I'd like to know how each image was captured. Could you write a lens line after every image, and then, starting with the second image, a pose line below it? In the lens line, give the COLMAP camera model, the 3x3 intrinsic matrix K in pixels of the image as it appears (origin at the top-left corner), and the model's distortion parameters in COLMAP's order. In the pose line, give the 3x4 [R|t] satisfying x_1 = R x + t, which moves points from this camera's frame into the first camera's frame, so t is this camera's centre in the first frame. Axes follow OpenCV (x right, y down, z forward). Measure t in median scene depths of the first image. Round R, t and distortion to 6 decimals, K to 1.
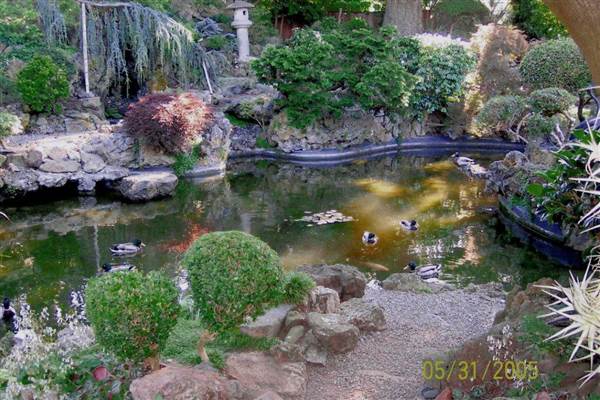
lens RADIAL K [[768.2, 0, 300.6], [0, 768.2, 201.5], [0, 0, 1]] dist [-0.038783, 0.000000]
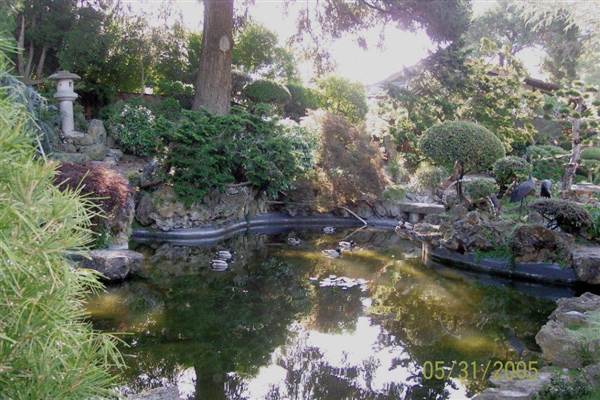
lens RADIAL K [[768.2, 0, 299.5], [0, 768.2, 198.6], [0, 0, 1]] dist [-0.038783, 0.000000]
pose [[0.847364, -0.005818, 0.530981, -0.376064], [0.078308, 0.990376, -0.114116, 0.016342], [-0.525207, 0.138278, 0.839665, 0.127644]]
